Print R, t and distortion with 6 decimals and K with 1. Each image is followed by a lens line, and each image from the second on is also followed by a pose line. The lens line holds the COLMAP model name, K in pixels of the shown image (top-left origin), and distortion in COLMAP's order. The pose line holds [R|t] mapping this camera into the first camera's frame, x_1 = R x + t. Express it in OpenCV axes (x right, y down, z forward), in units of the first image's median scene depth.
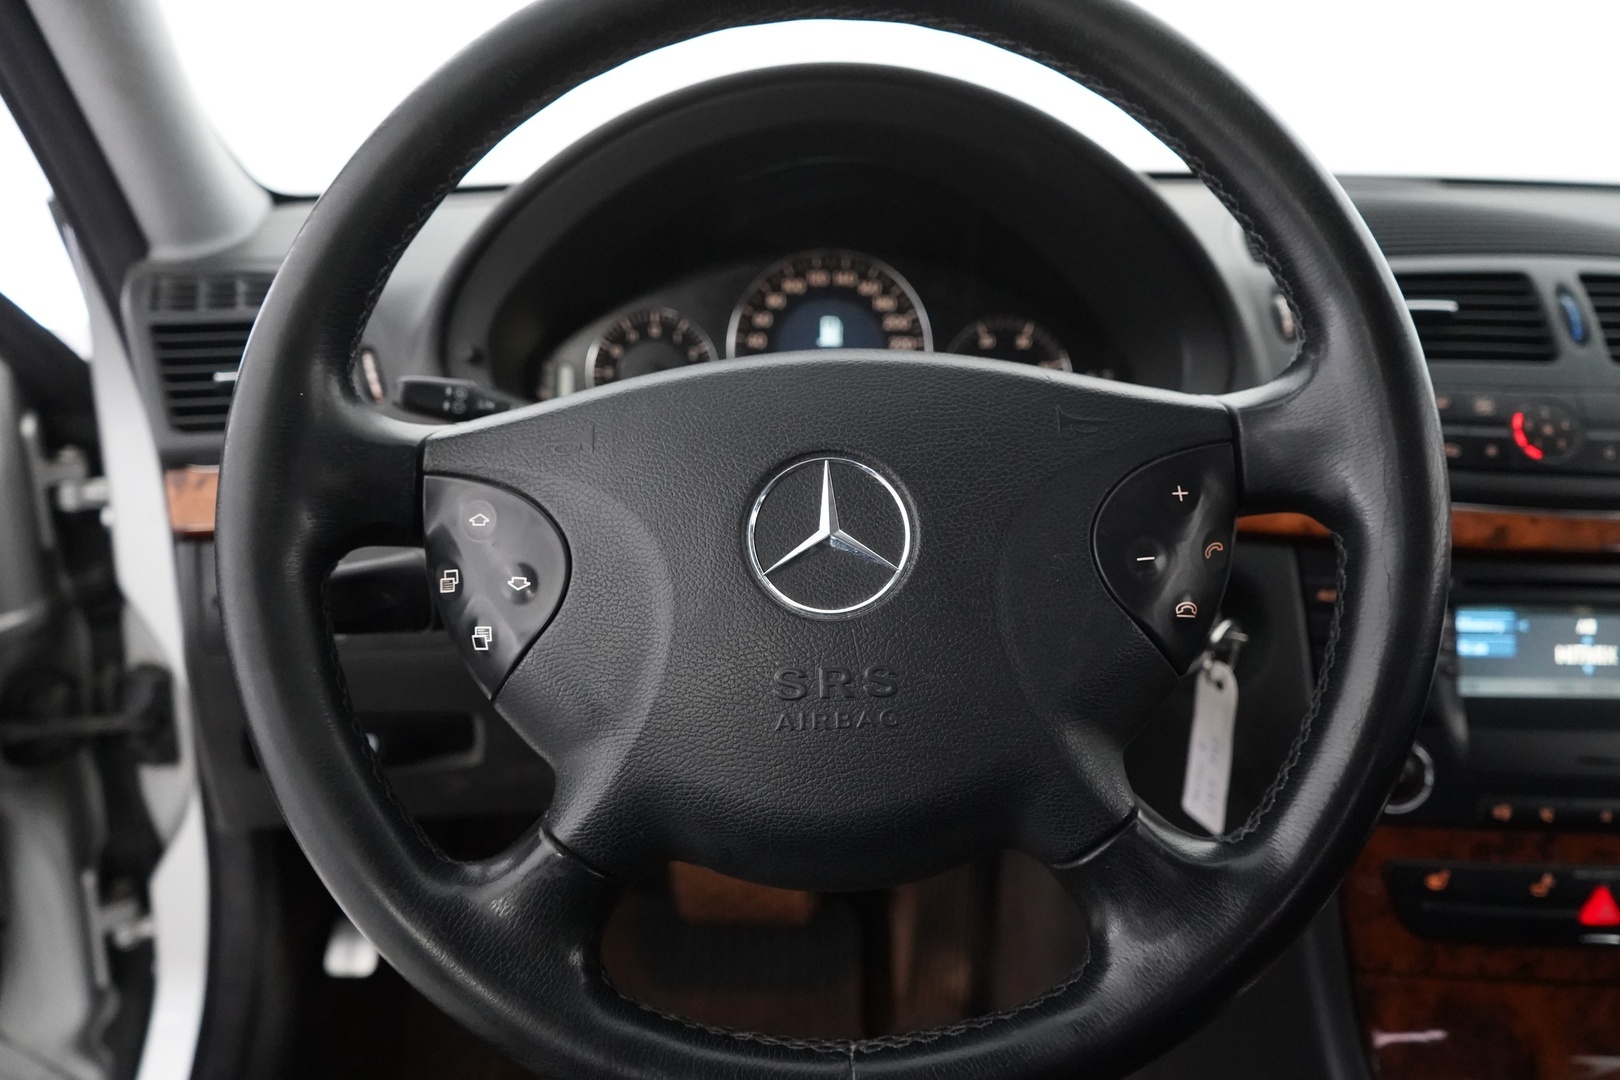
lens RADIAL K [[1290.0, 0, 810.0], [0, 1290.0, 540.0], [0, 0, 1]] dist [0.001597, 0.002283]
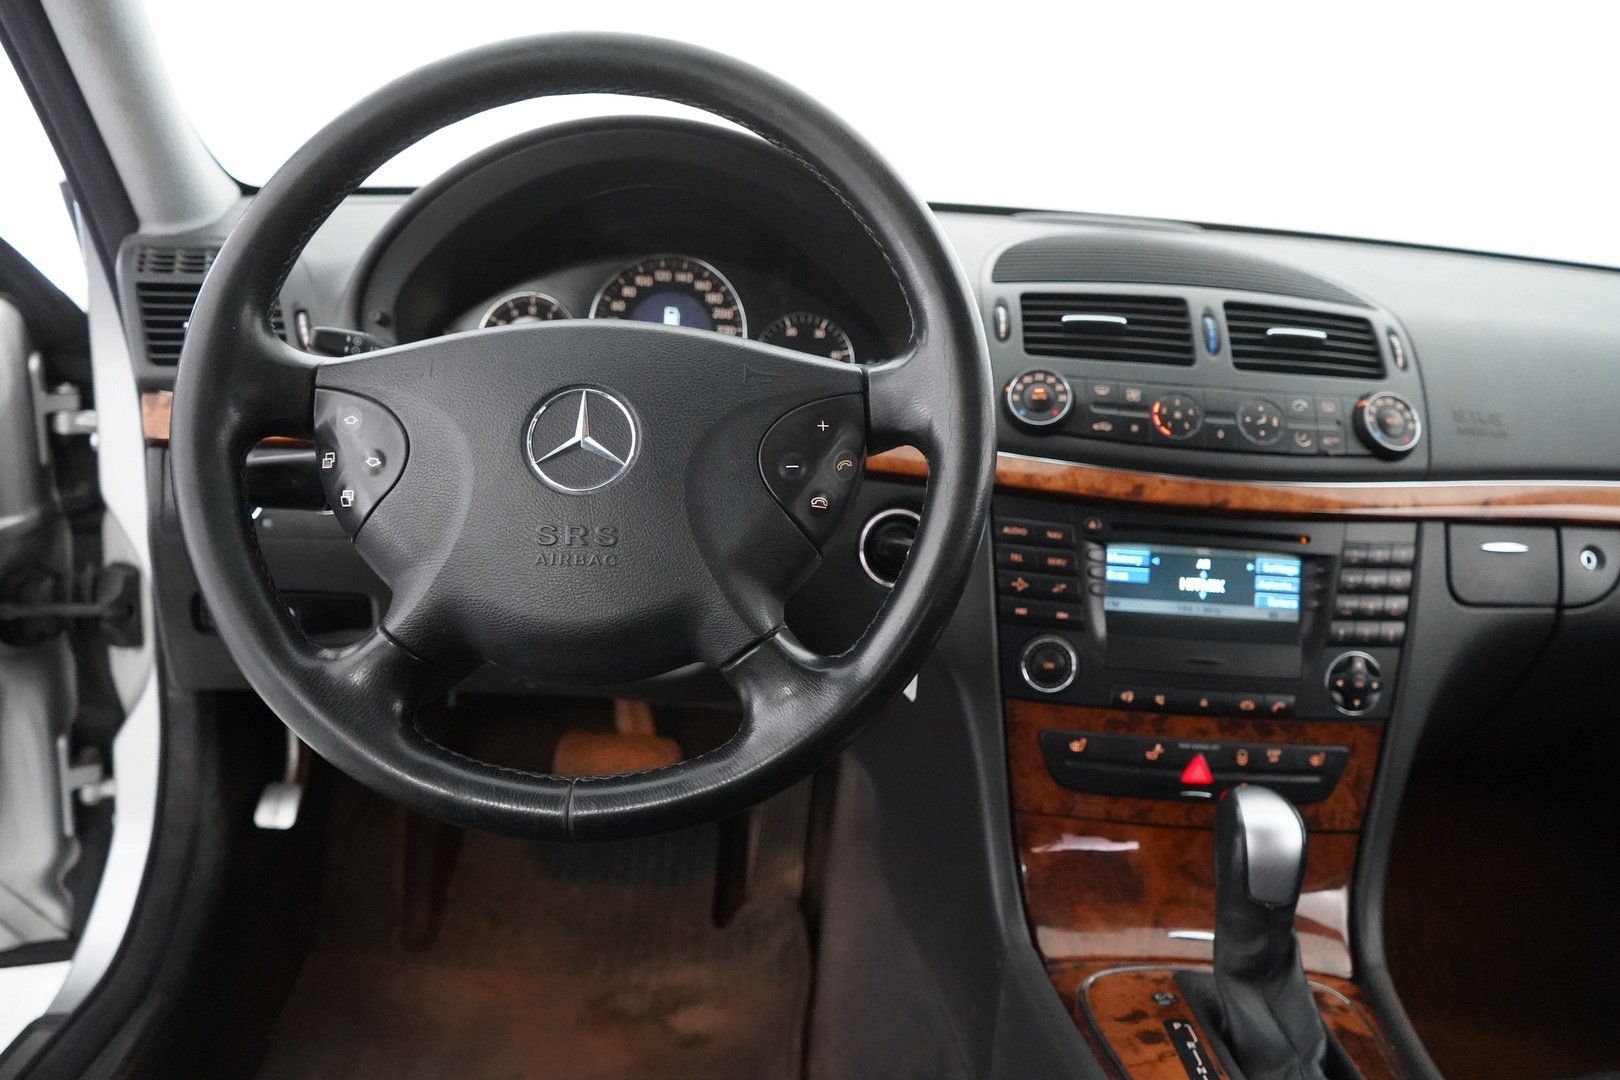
lens RADIAL K [[1290.0, 0, 810.0], [0, 1290.0, 540.0], [0, 0, 1]] dist [0.001597, 0.002283]
pose [[0.998672, 0.050093, 0.012037, 0.177296], [-0.049991, 0.998713, -0.008555, 0.074224], [-0.012450, 0.007942, 0.999891, -0.332365]]
